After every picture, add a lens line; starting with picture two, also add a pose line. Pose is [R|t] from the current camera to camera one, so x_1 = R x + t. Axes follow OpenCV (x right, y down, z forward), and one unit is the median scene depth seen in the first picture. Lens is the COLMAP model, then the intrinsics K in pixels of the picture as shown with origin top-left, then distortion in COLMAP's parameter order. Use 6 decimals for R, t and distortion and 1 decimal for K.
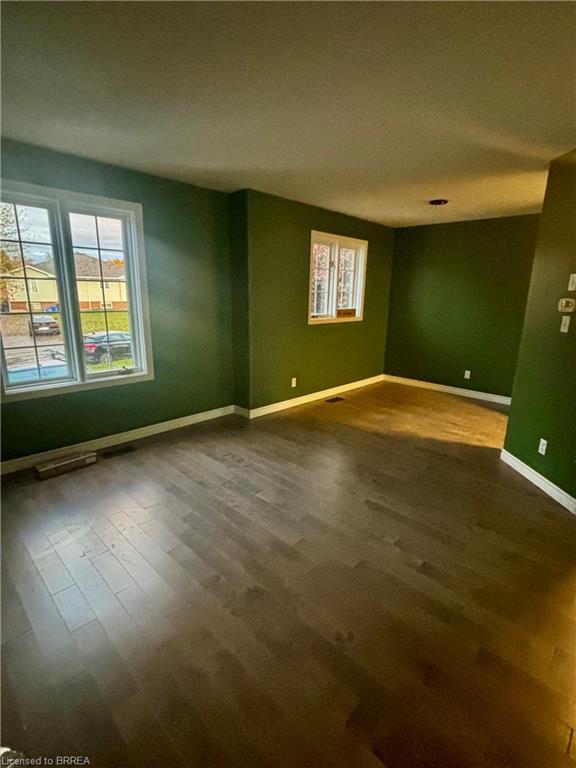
lens RADIAL K [[371.6, 0, 287.5], [0, 371.6, 384.8], [0, 0, 1]] dist [-0.002502, -0.001337]
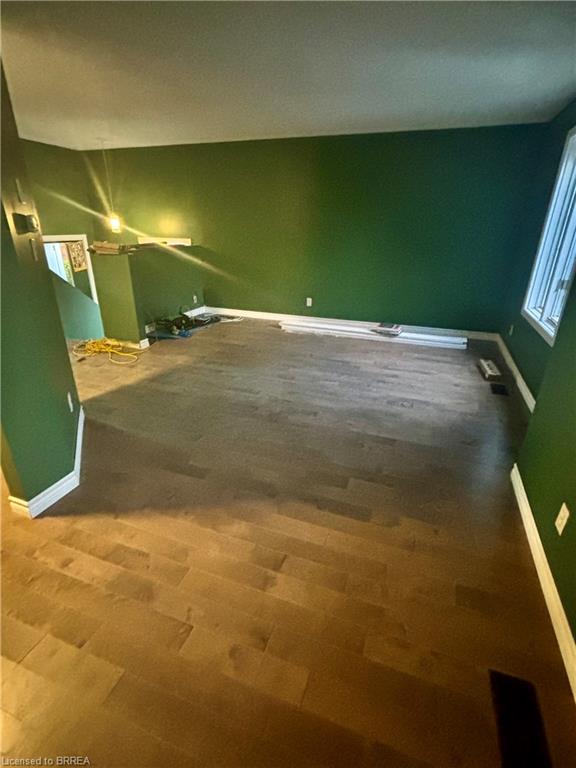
lens RADIAL K [[371.6, 0, 287.7], [0, 371.6, 384.8], [0, 0, 1]] dist [-0.002502, -0.001337]
pose [[-0.913809, 0.141290, -0.380777, 0.472630], [-0.115542, 0.808363, 0.577234, -0.358781], [0.389363, 0.571477, -0.722365, 1.525098]]
